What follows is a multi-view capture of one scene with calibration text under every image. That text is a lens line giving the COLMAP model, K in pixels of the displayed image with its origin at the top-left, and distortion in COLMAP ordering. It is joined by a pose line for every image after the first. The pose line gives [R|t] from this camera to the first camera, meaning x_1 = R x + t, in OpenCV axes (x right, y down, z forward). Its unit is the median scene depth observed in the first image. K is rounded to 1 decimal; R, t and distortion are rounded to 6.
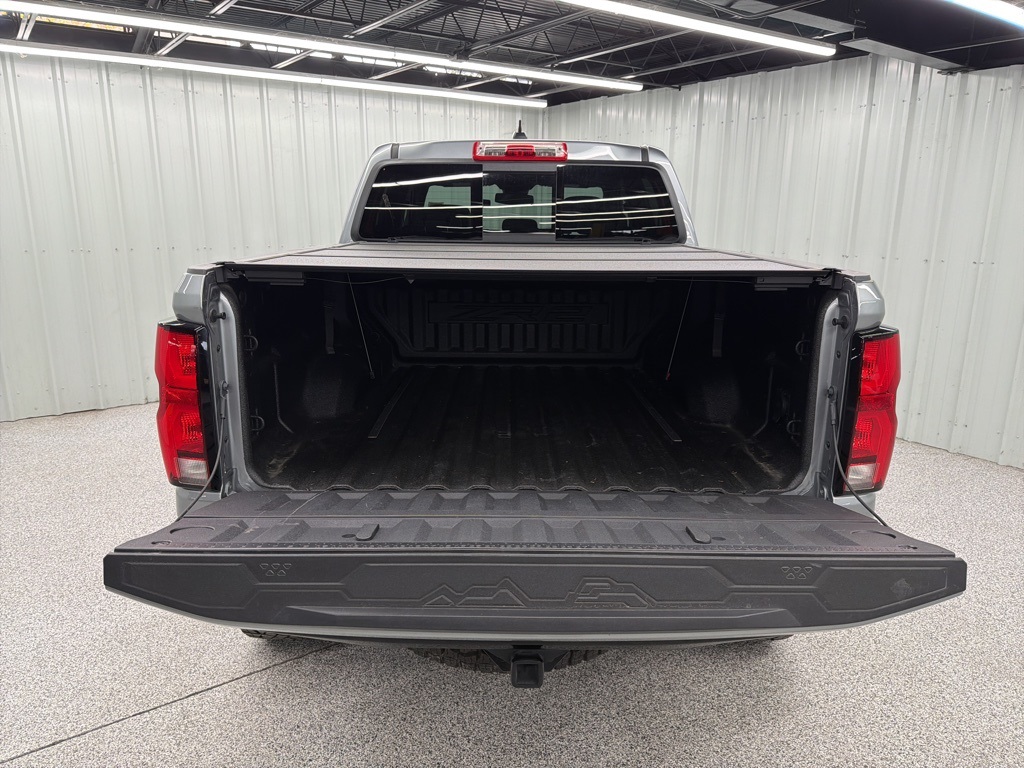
lens RADIAL K [[723.6, 0, 506.3], [0, 723.6, 378.7], [0, 0, 1]] dist [0.042984, -0.037241]
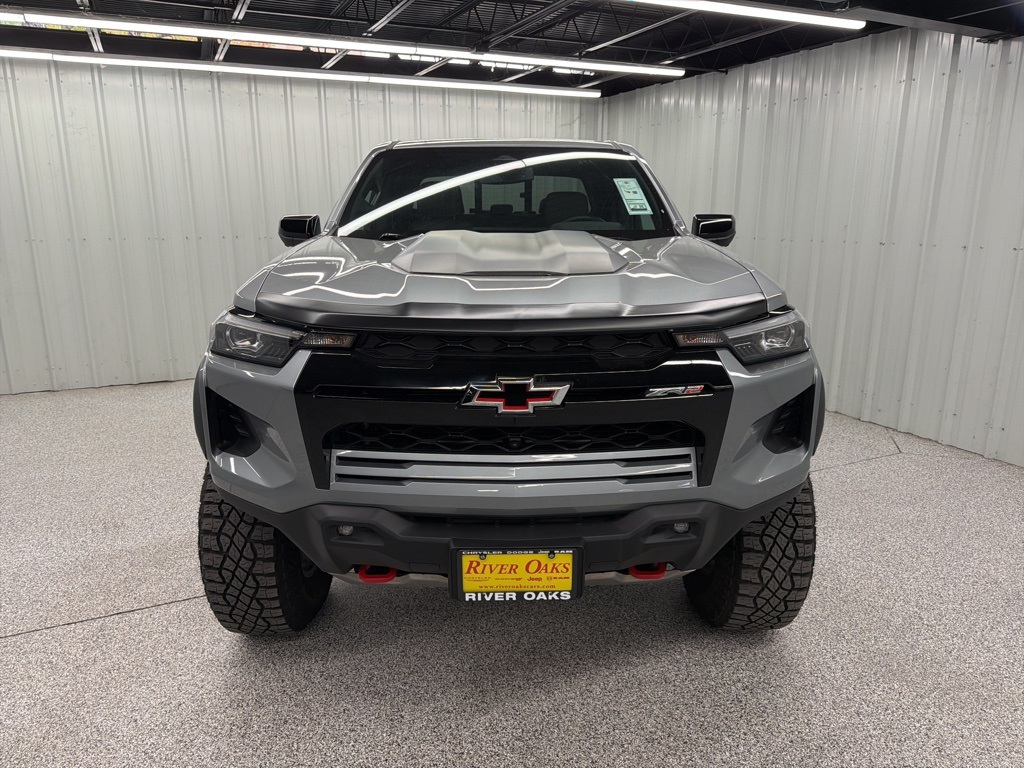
lens RADIAL K [[723.6, 0, 506.3], [0, 723.6, 378.7], [0, 0, 1]] dist [0.042984, -0.037241]
pose [[0.982656, 0.035074, -0.182093, 0.158909], [-0.035084, 0.999379, 0.003167, 0.017670], [0.182091, 0.003276, 0.983276, -0.005004]]
